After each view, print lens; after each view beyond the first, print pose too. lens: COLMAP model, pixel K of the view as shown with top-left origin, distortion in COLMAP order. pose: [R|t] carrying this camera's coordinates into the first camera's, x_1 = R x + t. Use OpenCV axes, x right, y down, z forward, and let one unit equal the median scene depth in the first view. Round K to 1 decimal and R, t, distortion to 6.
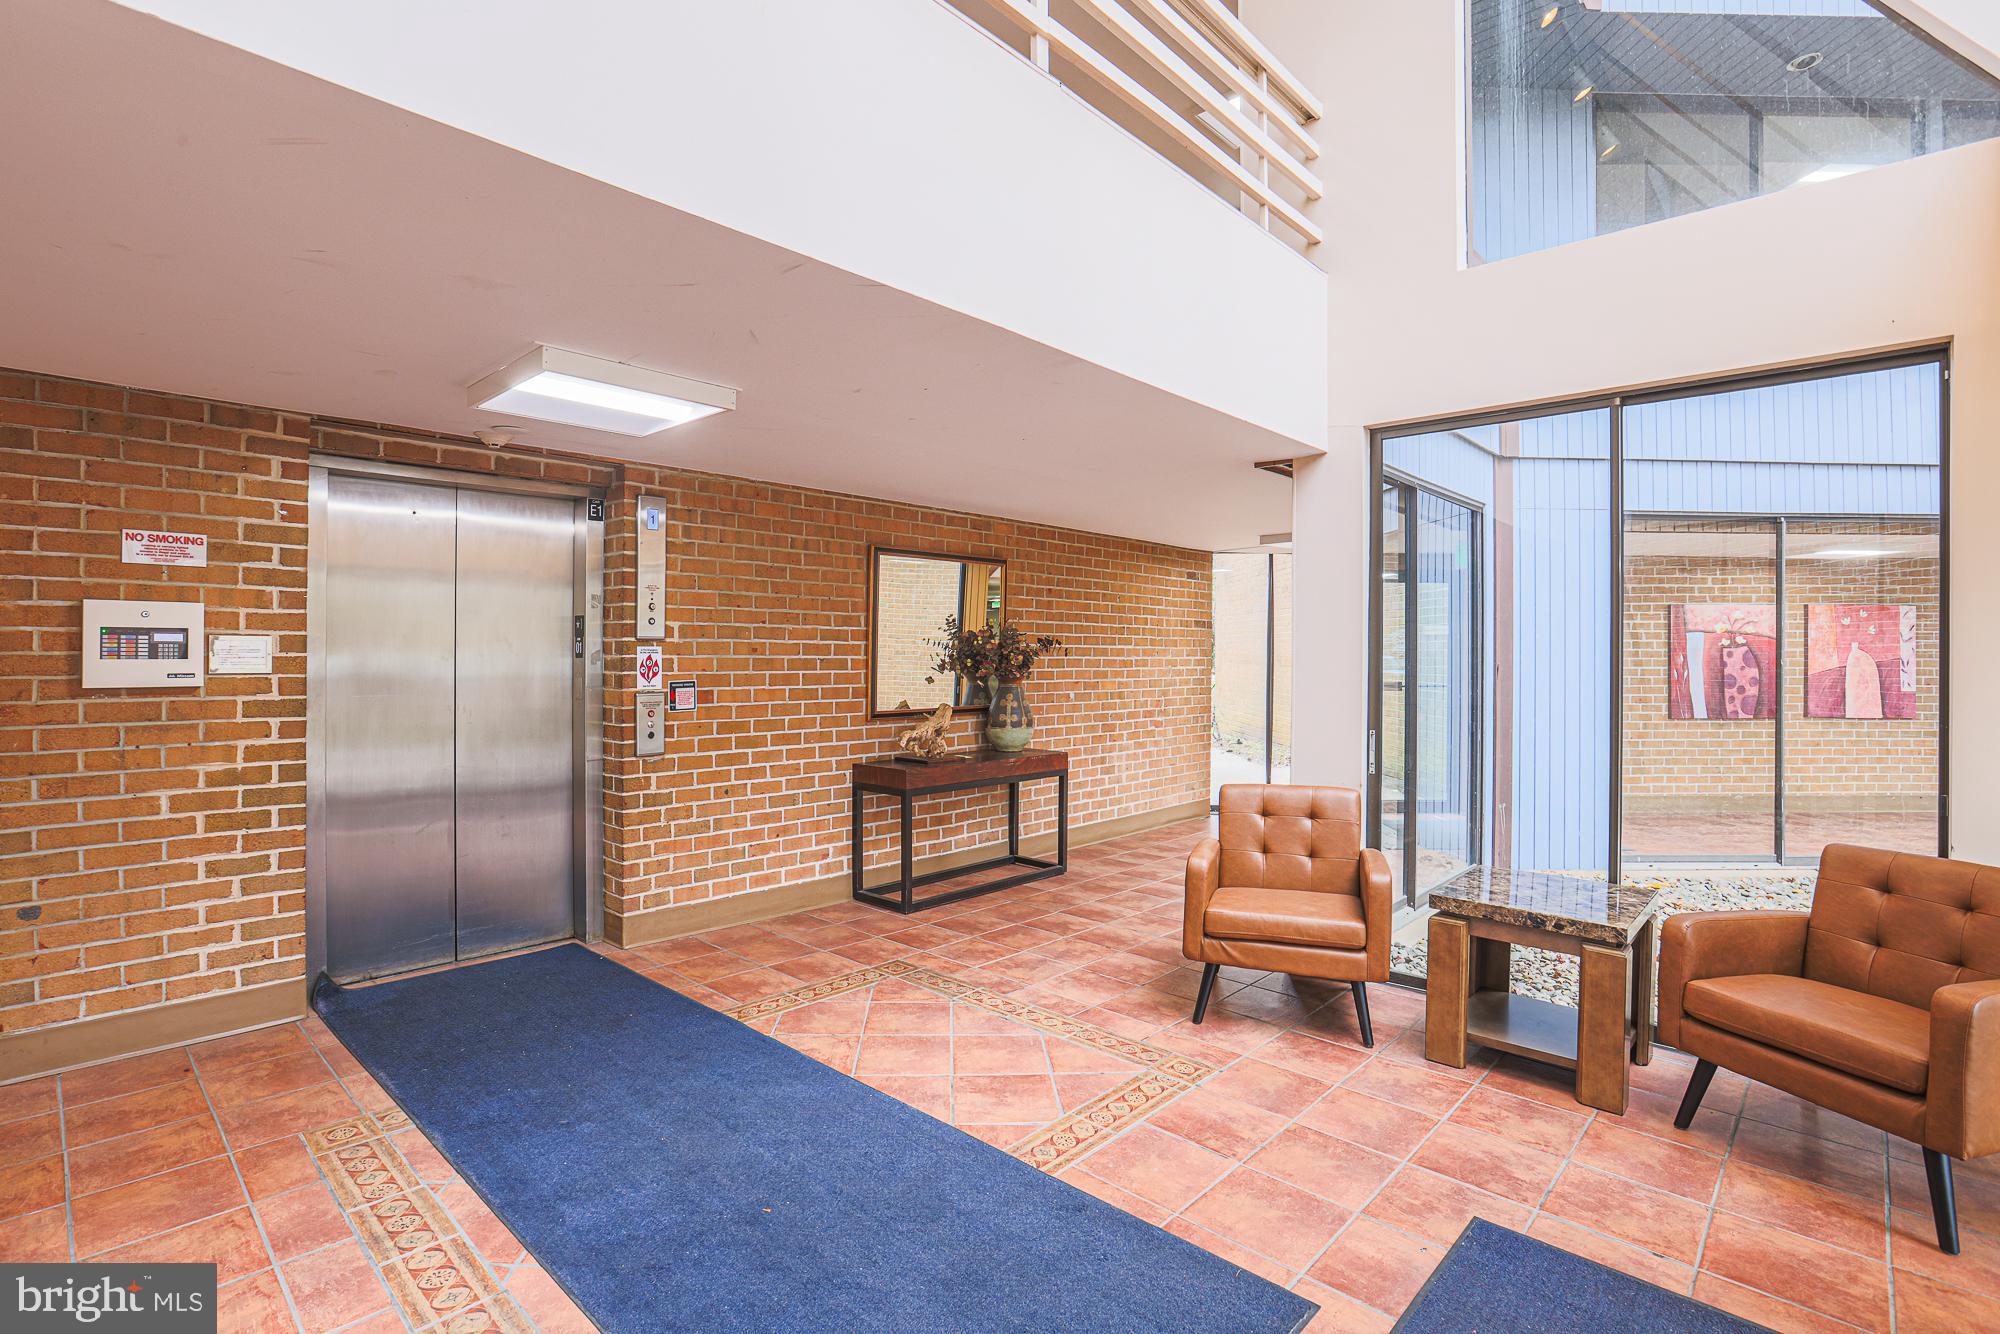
lens RADIAL K [[930.0, 0, 1000.0], [0, 930.0, 667.0], [0, 0, 1]] dist [-0.069578, 0.024918]
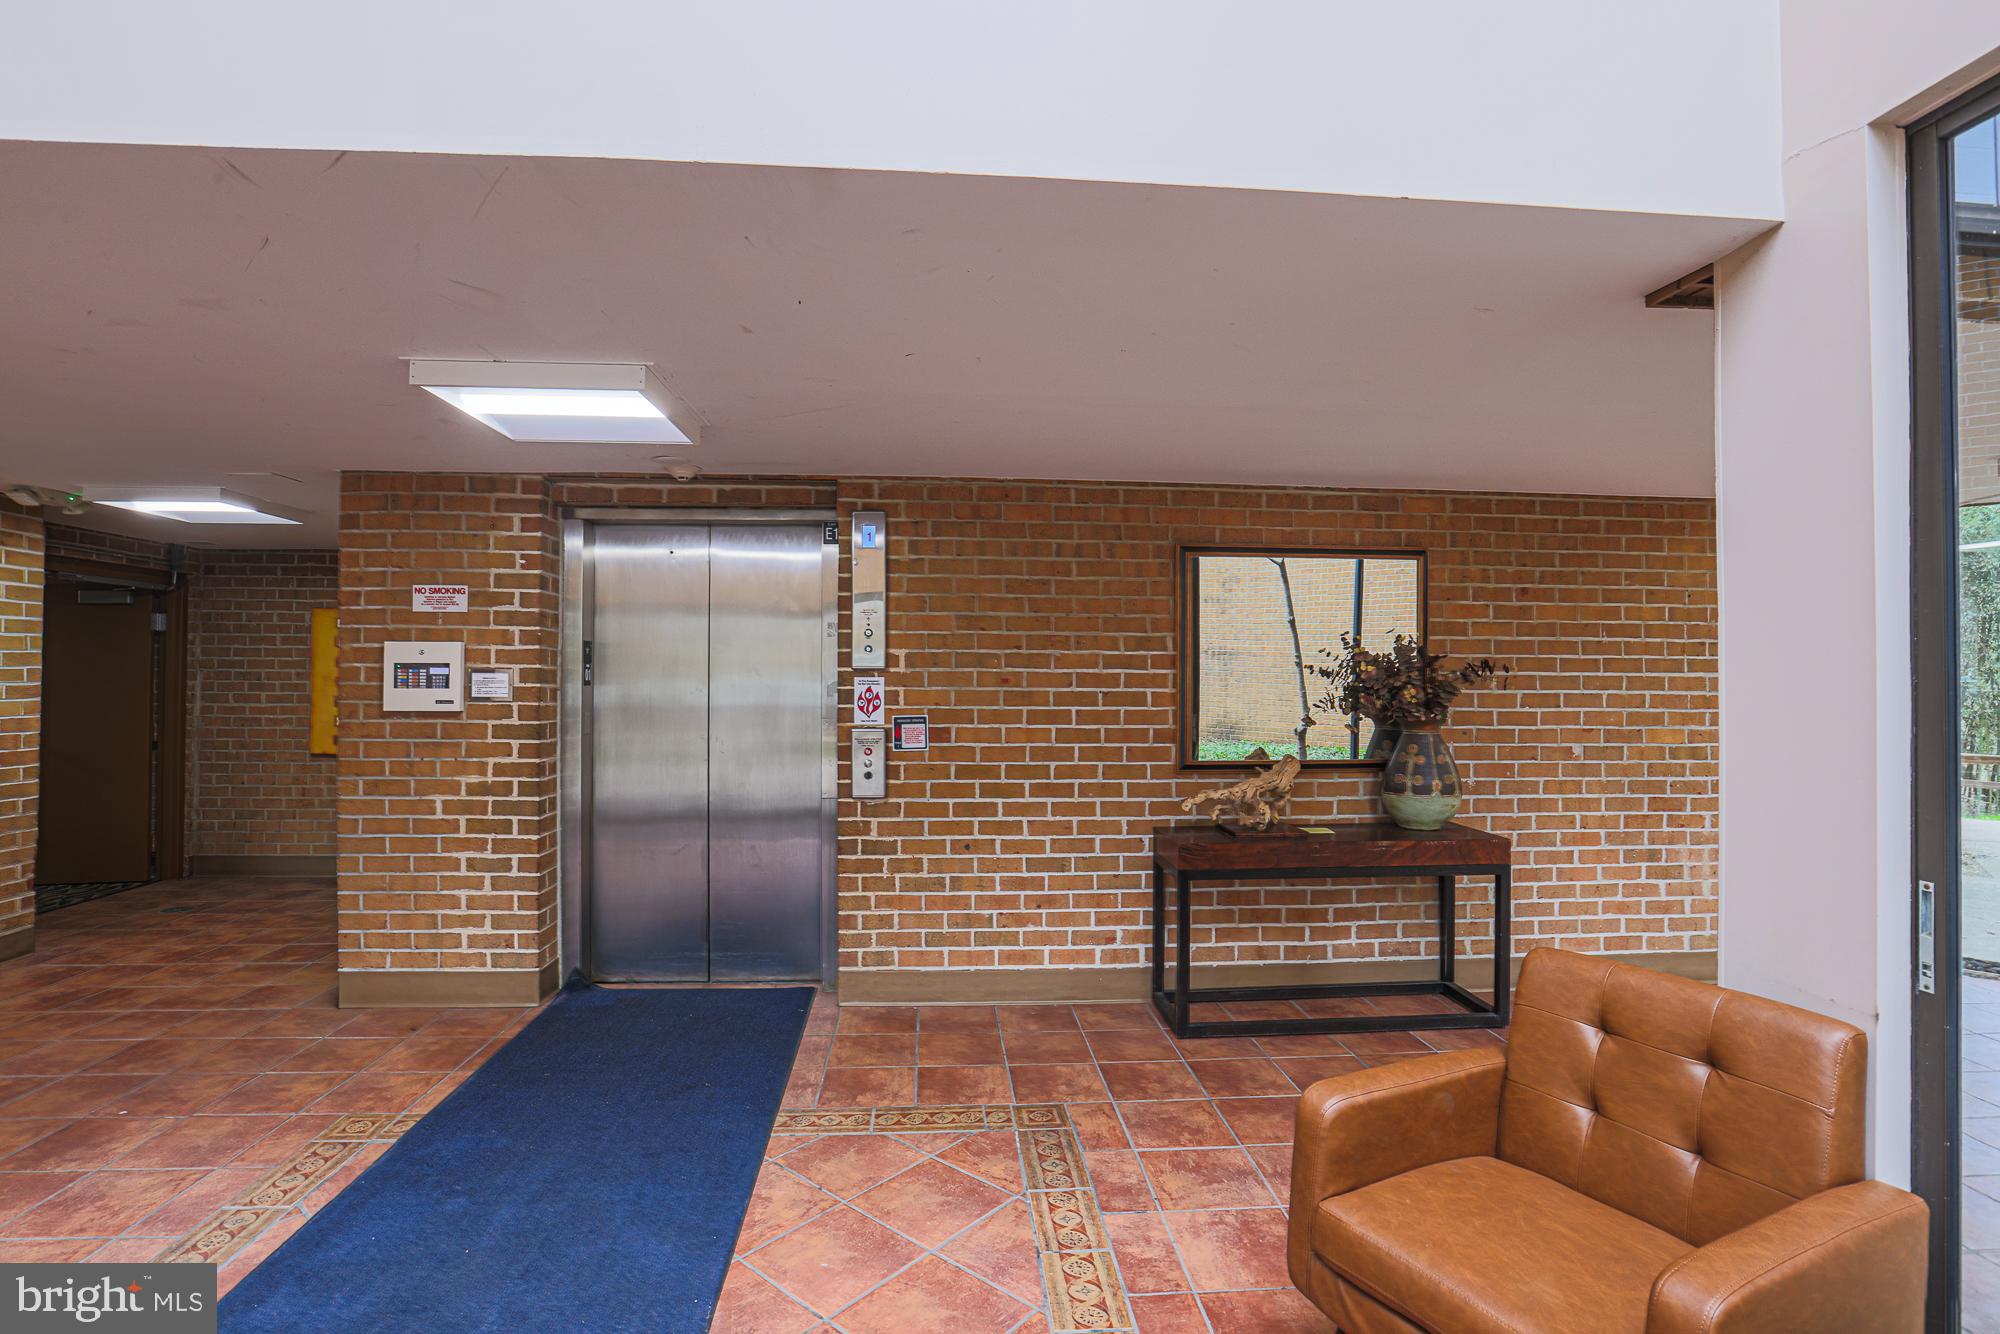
lens RADIAL K [[939.3, 0, 1001.6], [0, 939.3, 678.1], [0, 0, 1]] dist [-0.077350, 0.035233]
pose [[0.739905, -0.004040, -0.672699, 0.337624], [-0.010913, 0.999778, -0.018007, -0.006139], [0.672623, 0.020665, 0.739697, 0.407984]]
